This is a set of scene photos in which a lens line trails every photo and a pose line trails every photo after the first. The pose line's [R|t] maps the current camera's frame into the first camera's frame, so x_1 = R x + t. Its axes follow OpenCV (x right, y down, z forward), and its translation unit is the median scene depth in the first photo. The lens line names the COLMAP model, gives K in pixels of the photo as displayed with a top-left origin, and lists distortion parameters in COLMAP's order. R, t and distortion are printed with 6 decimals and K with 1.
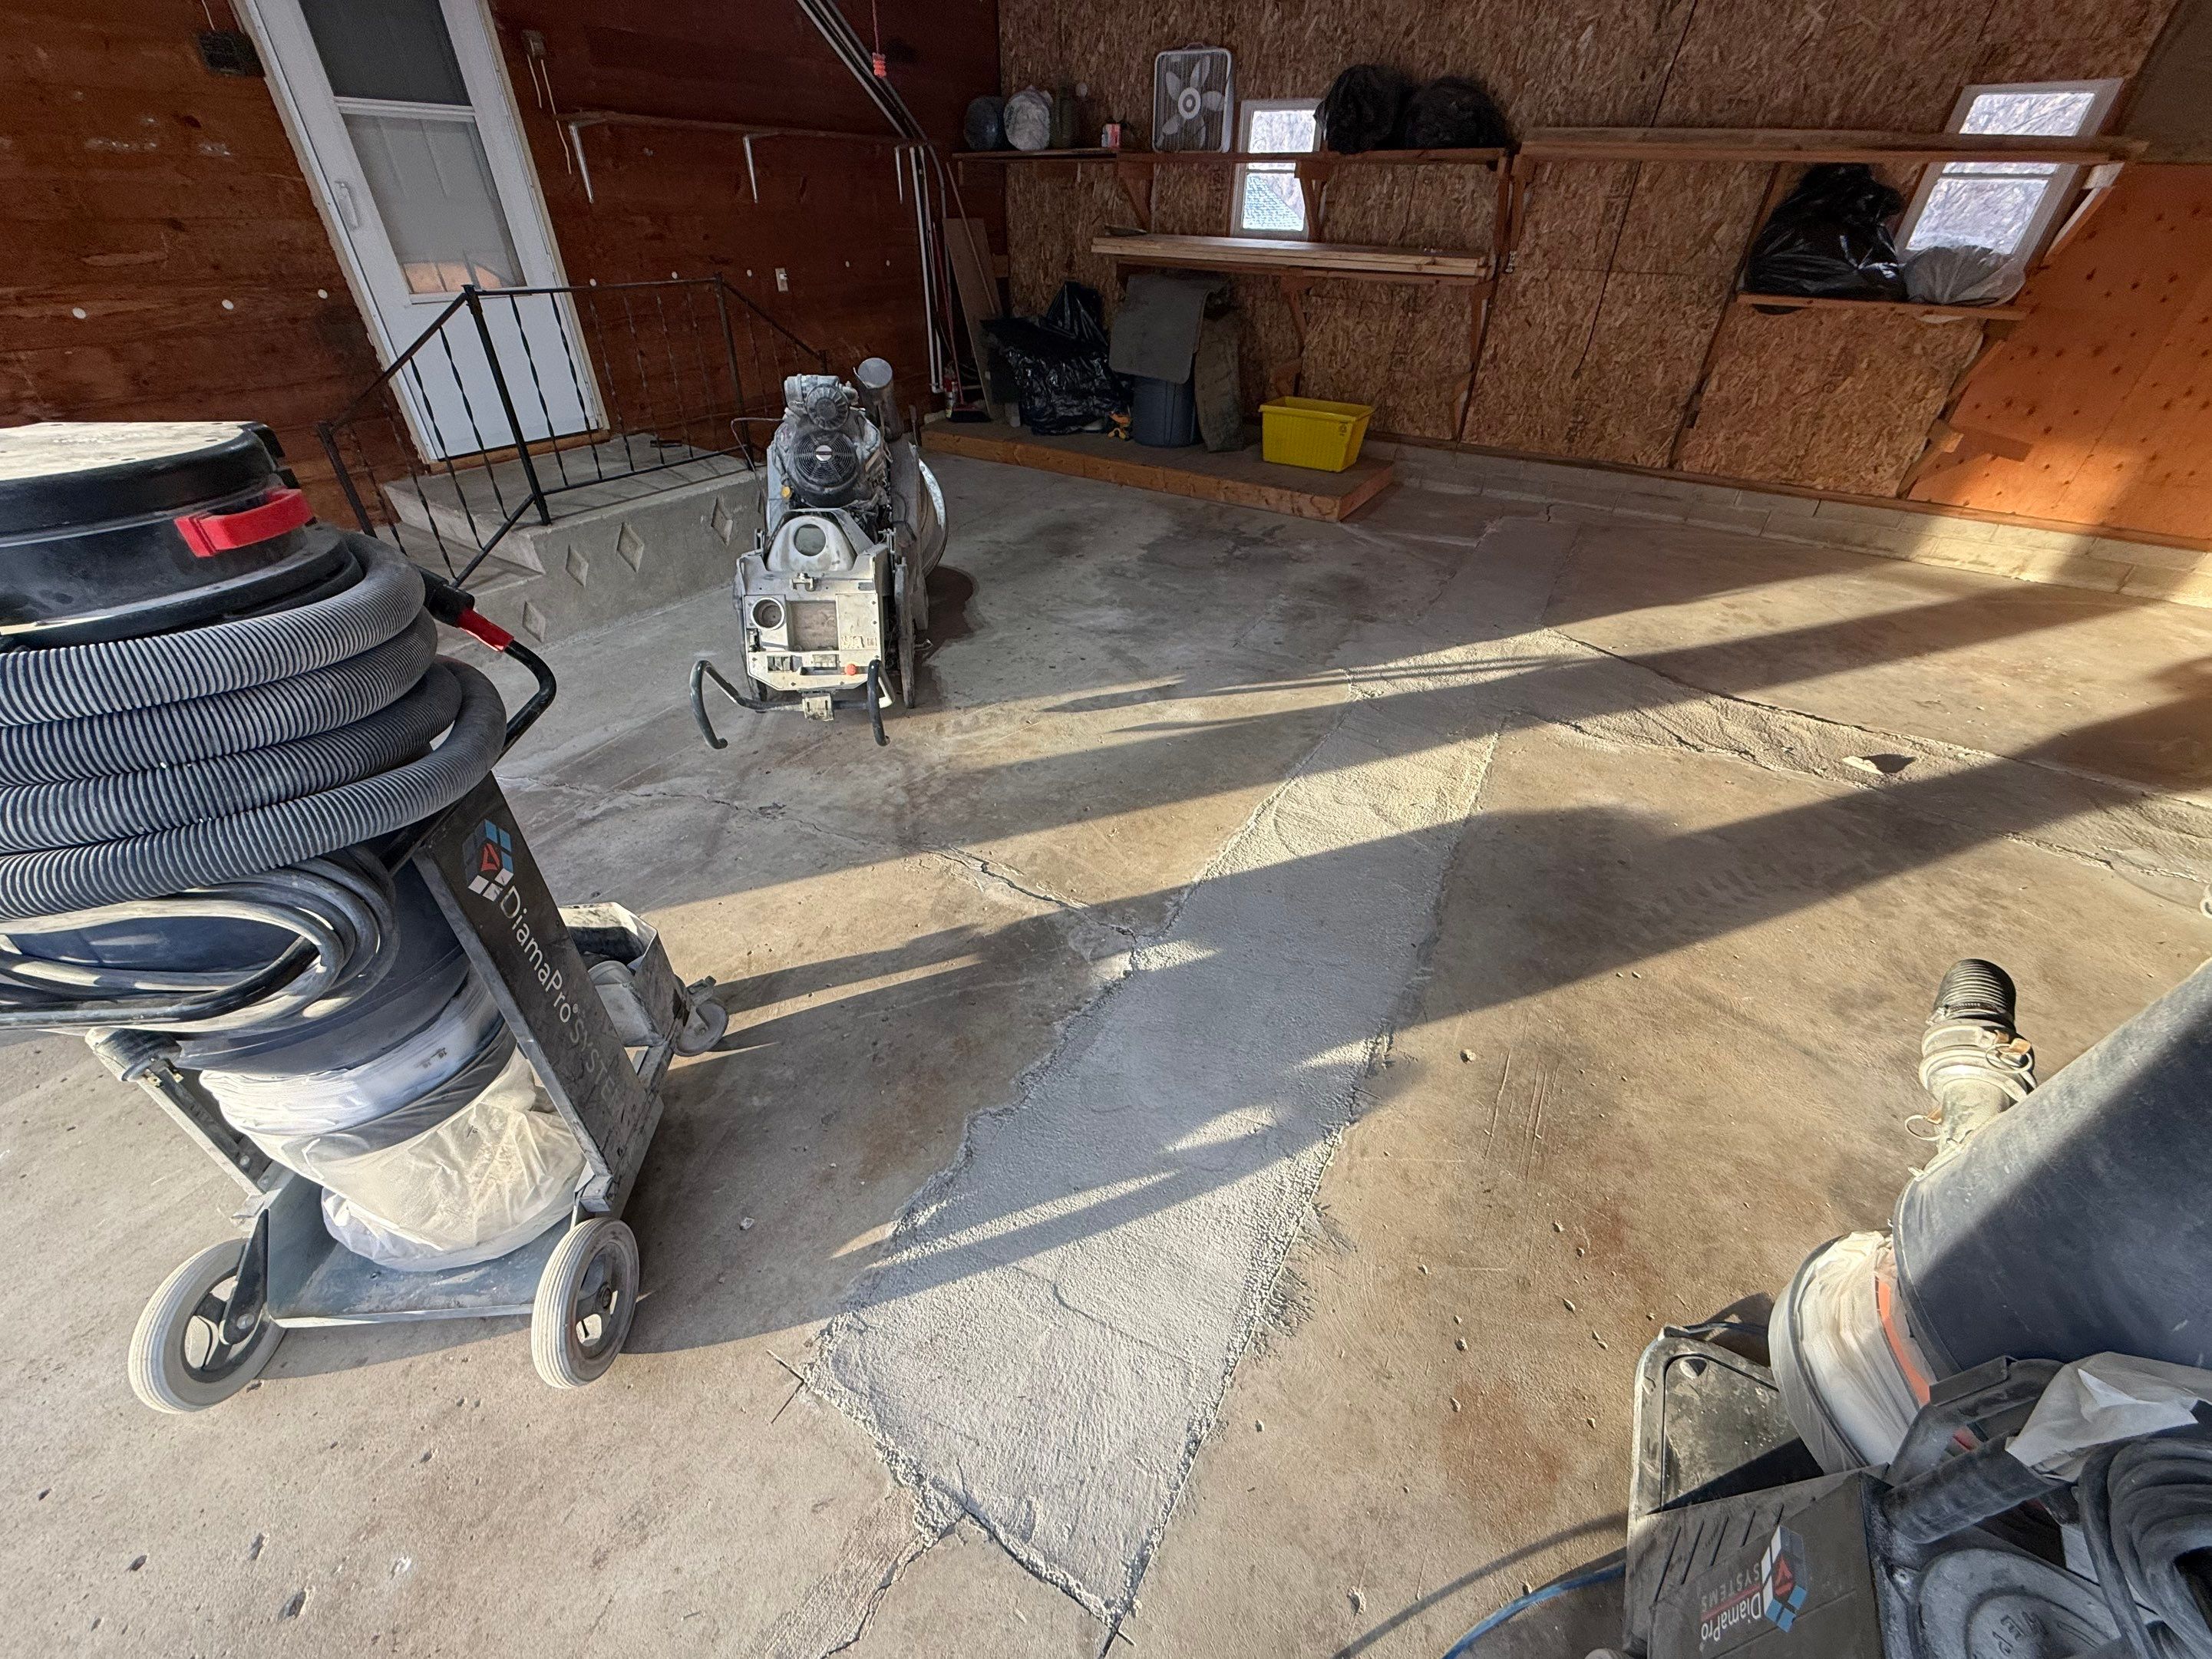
lens RADIAL K [[878.7, 0, 1101.1], [0, 878.7, 827.8], [0, 0, 1]] dist [0.000467, -0.000270]
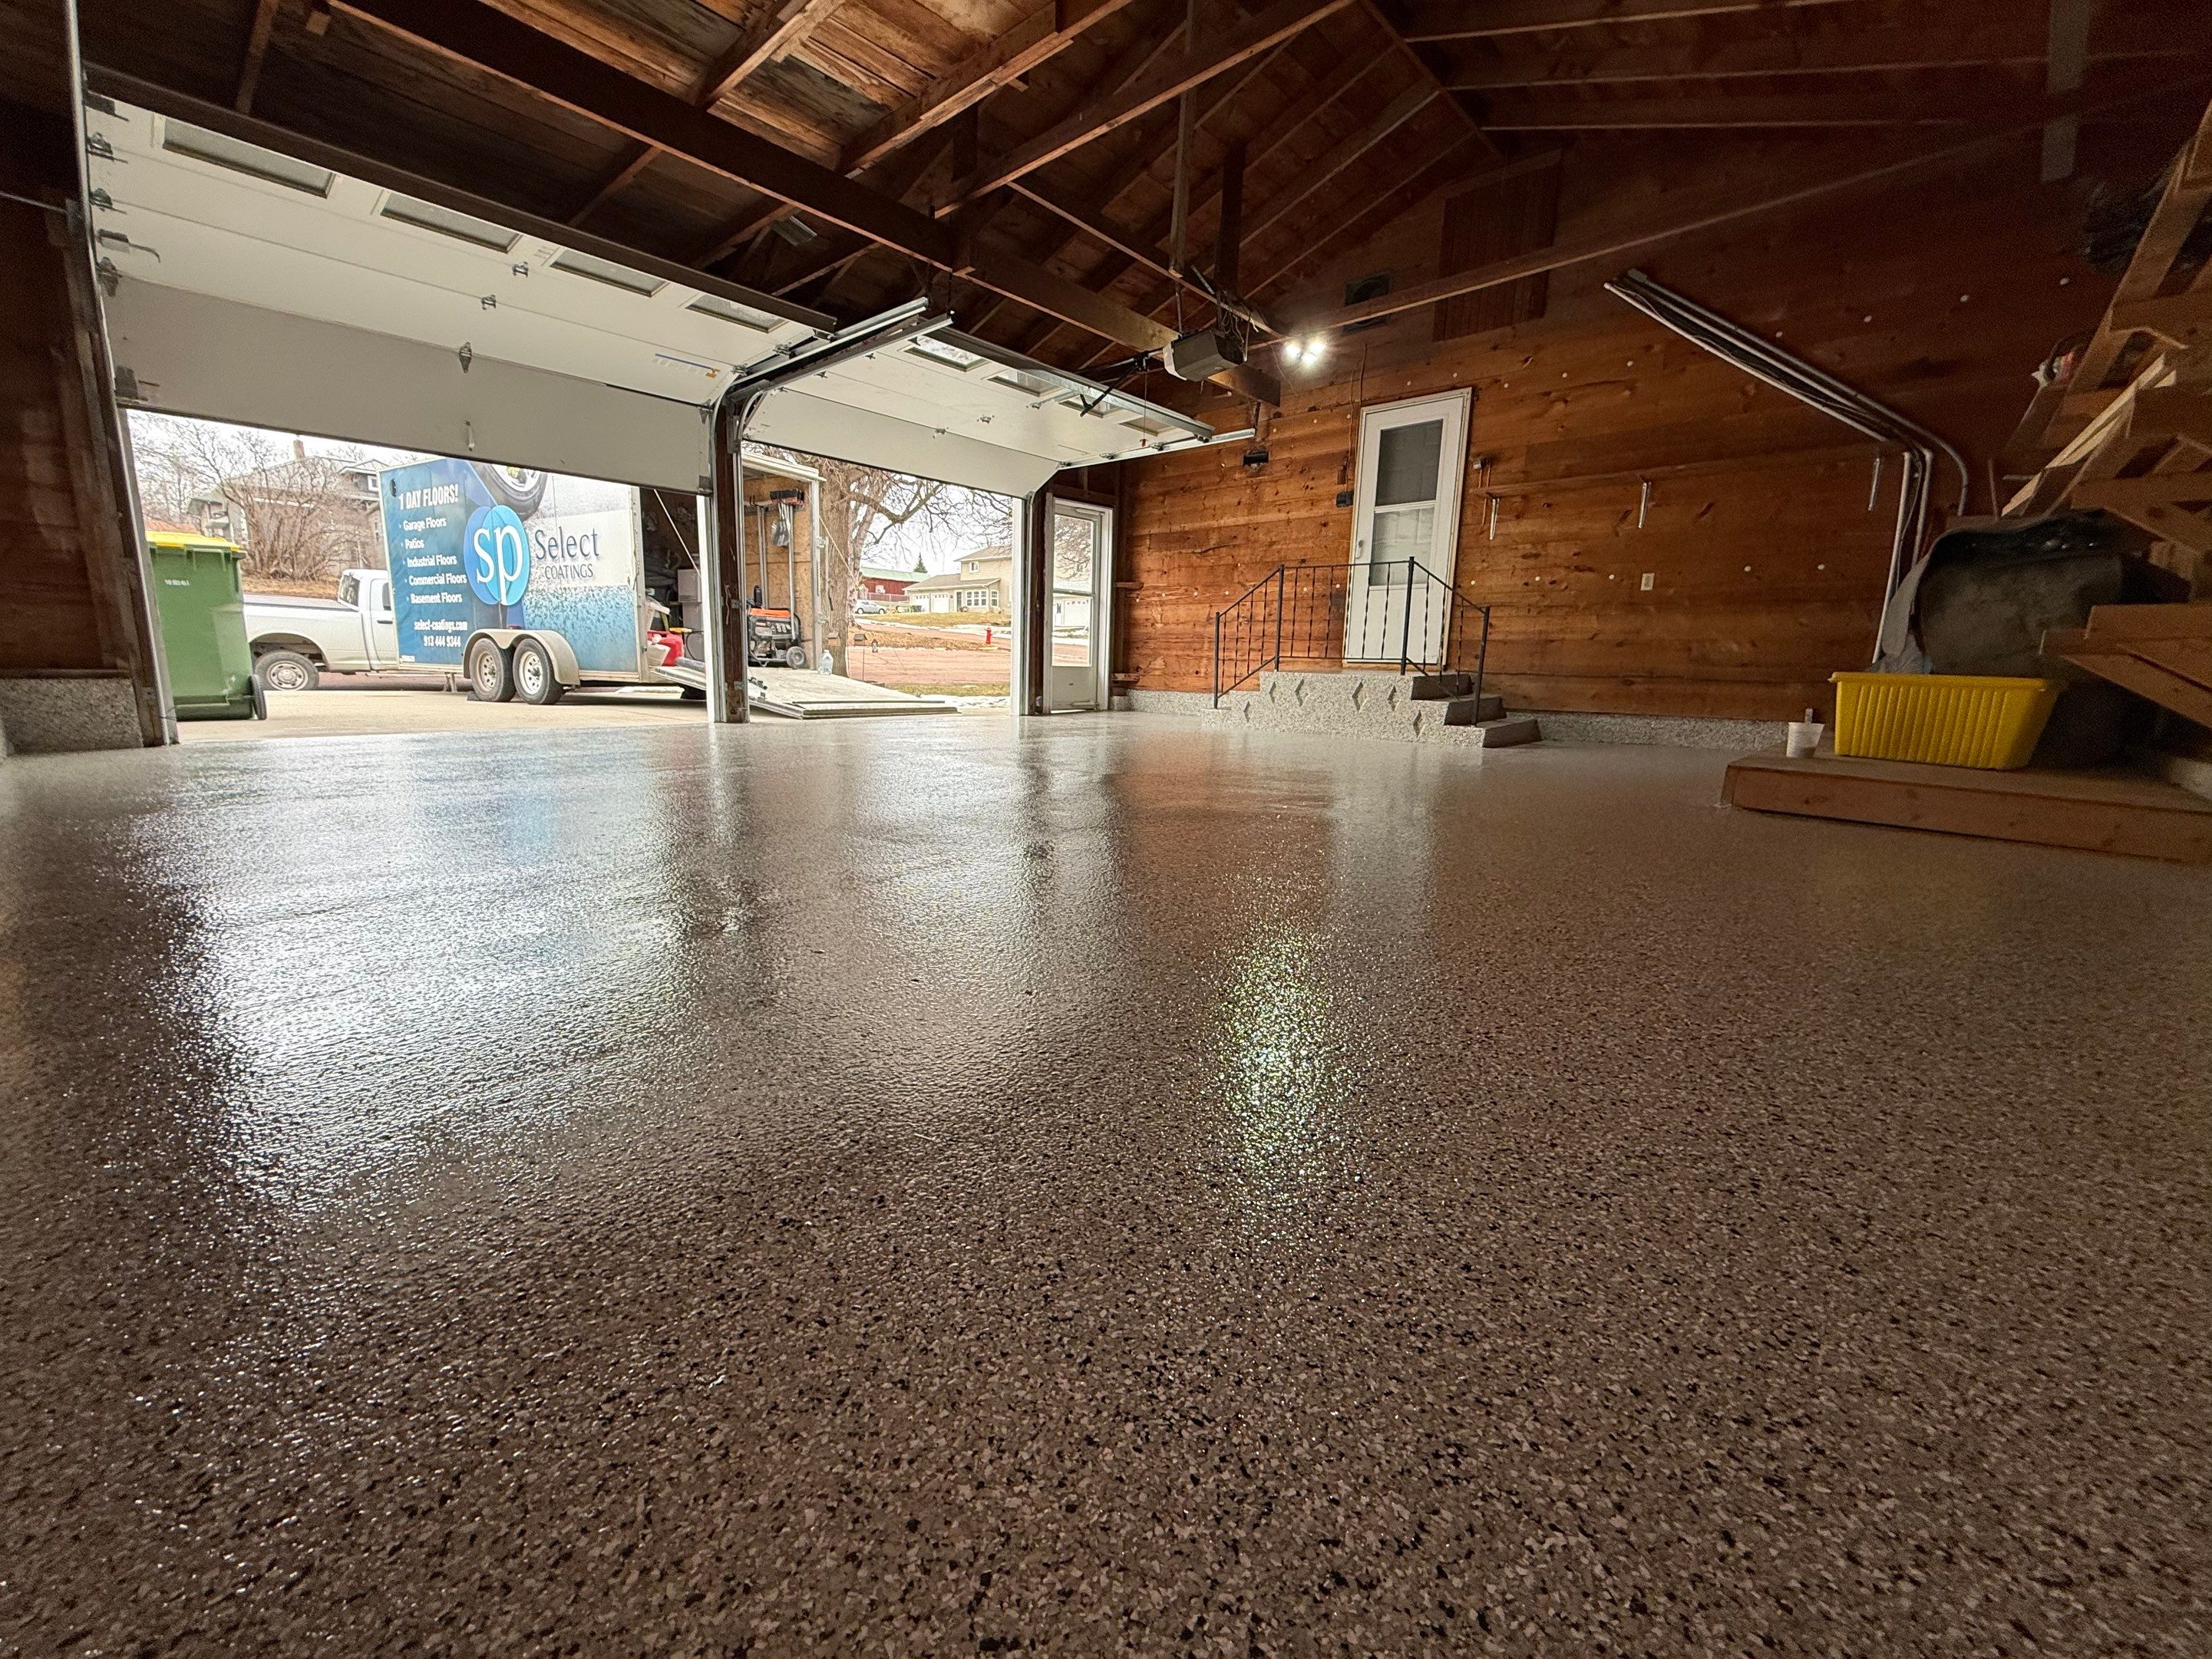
lens RADIAL K [[878.7, 0, 1095.5], [0, 878.7, 823.8], [0, 0, 1]] dist [0.000467, -0.000270]
pose [[-0.220313, 0.147576, -0.964201, 1.041386], [-0.596125, 0.762040, 0.252844, -0.246160], [0.772073, 0.630489, -0.079913, 0.769702]]
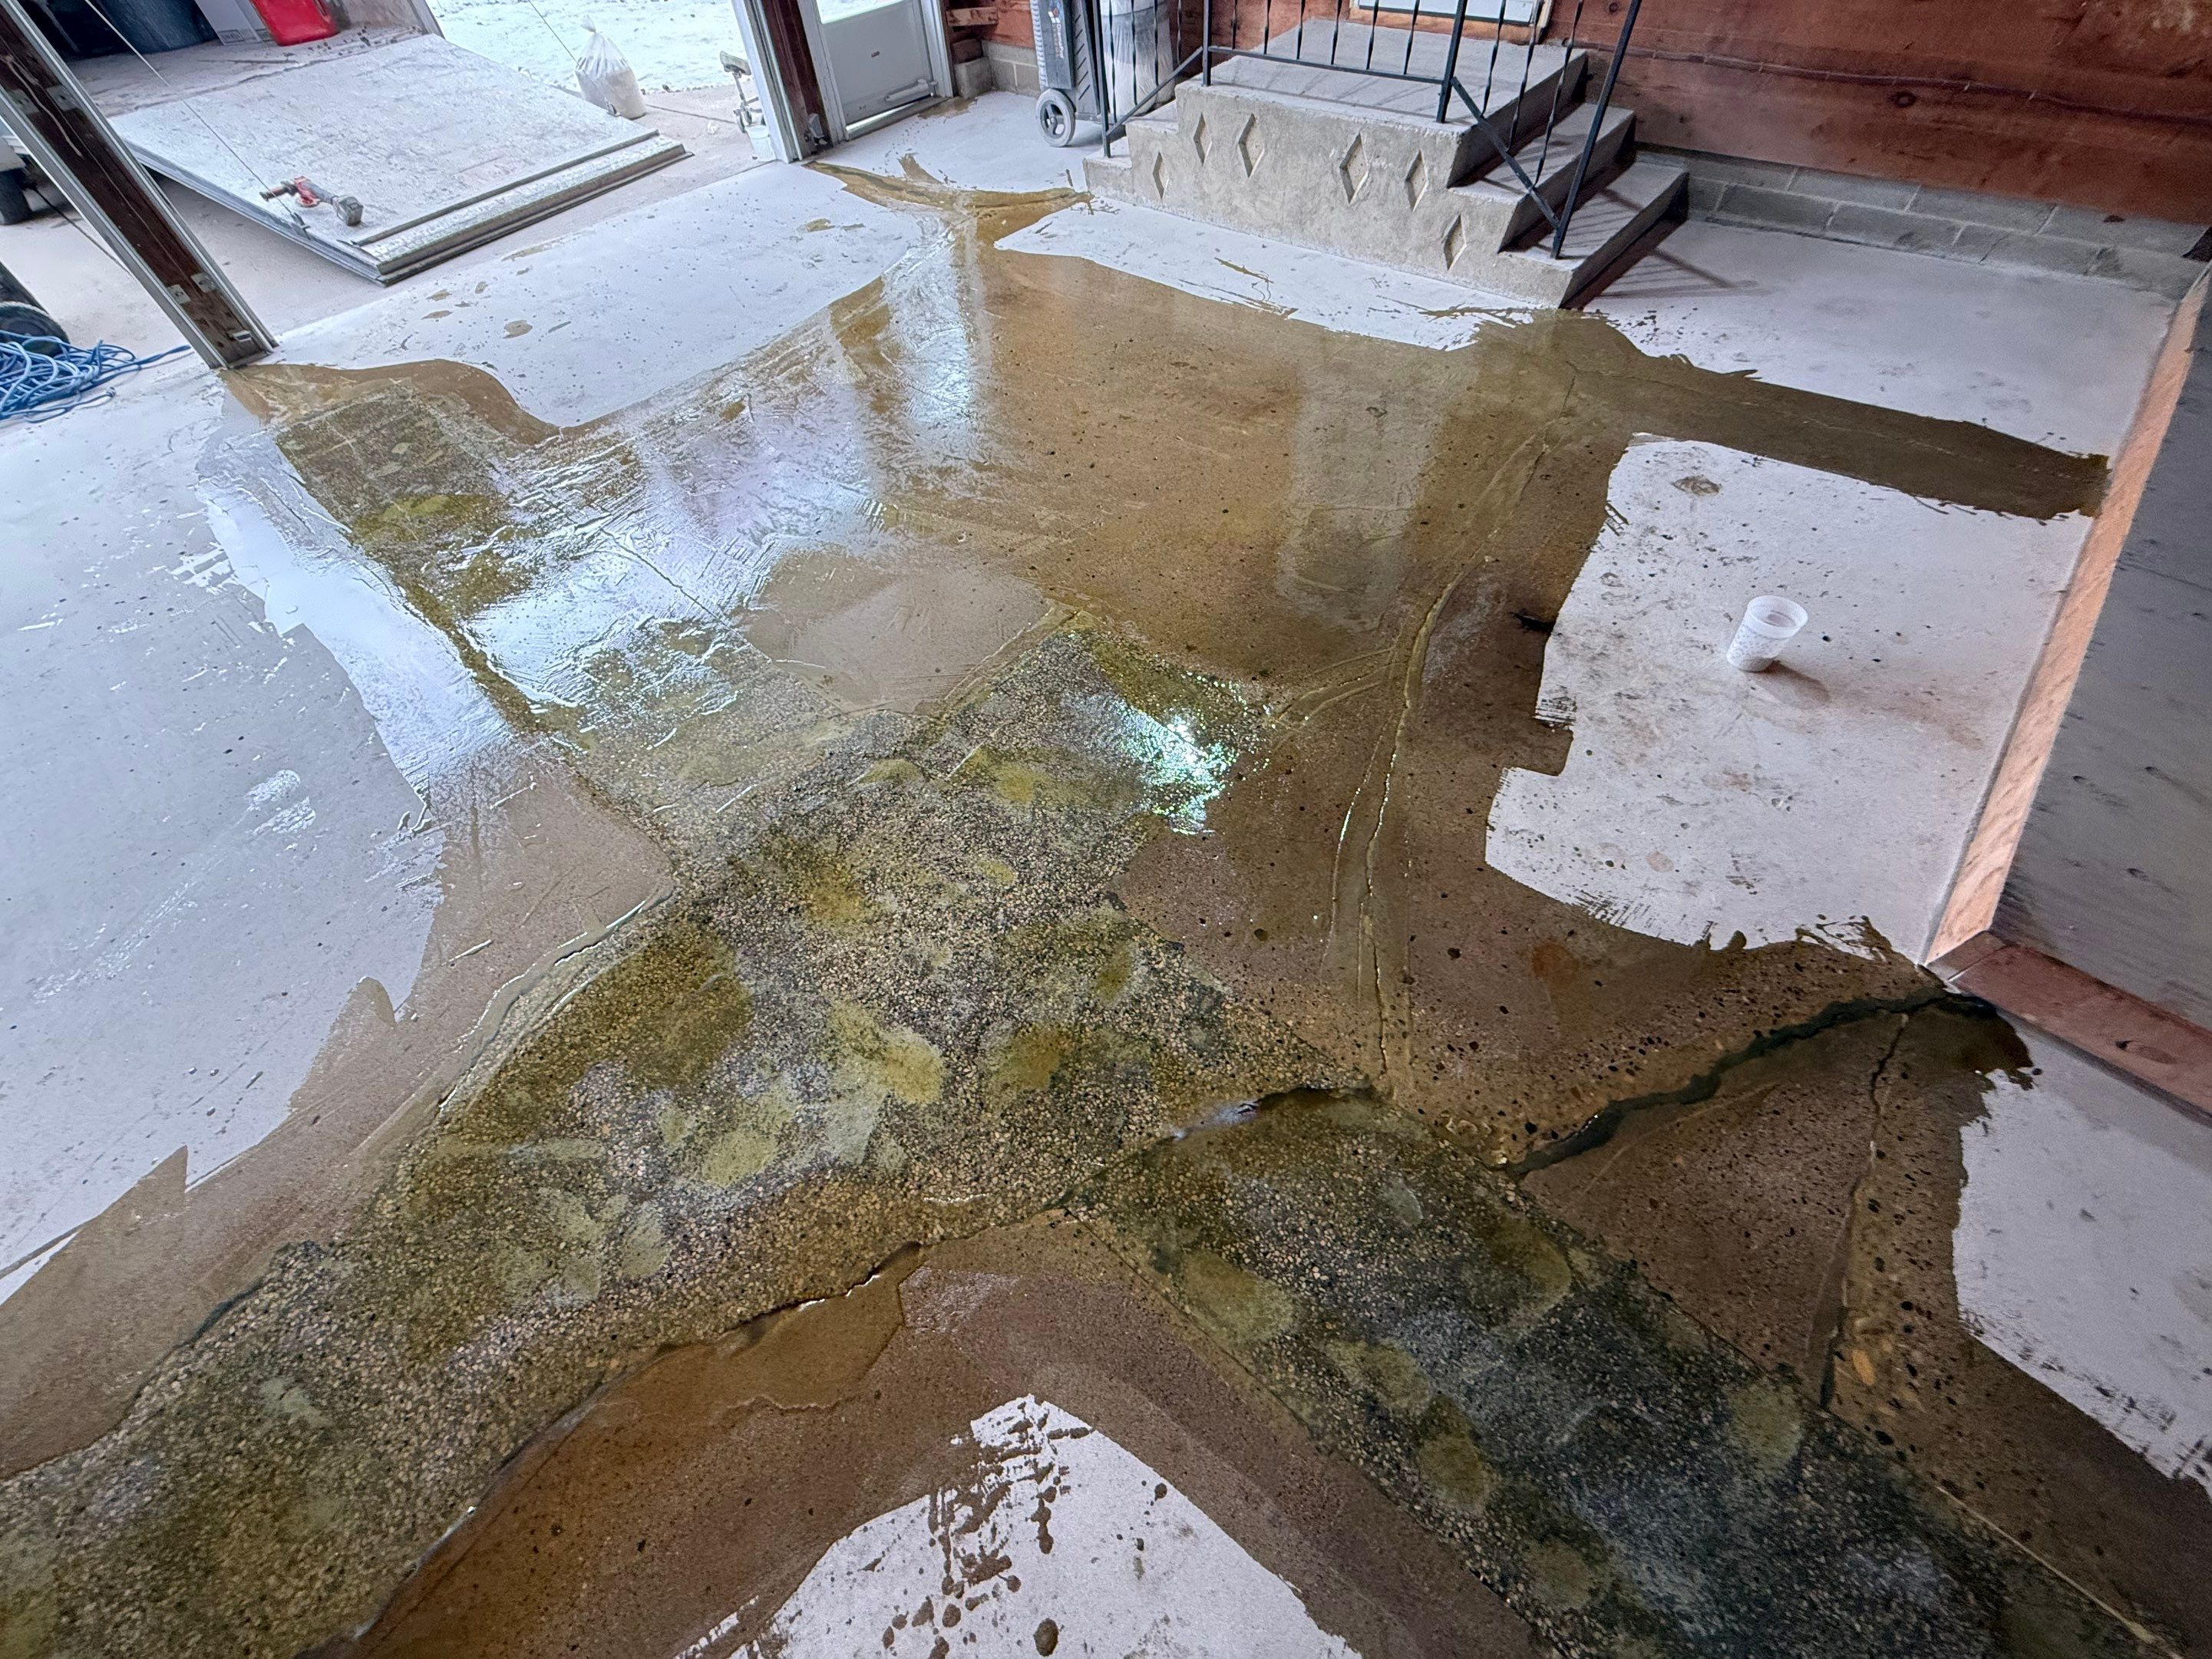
lens RADIAL K [[878.7, 0, 1099.3], [0, 878.7, 832.3], [0, 0, 1]] dist [0.000467, -0.000270]
pose [[-0.194945, 0.773221, -0.603428, 0.500435], [-0.528054, 0.435715, 0.728911, -0.468109], [0.826532, 0.460740, 0.323362, 0.701885]]
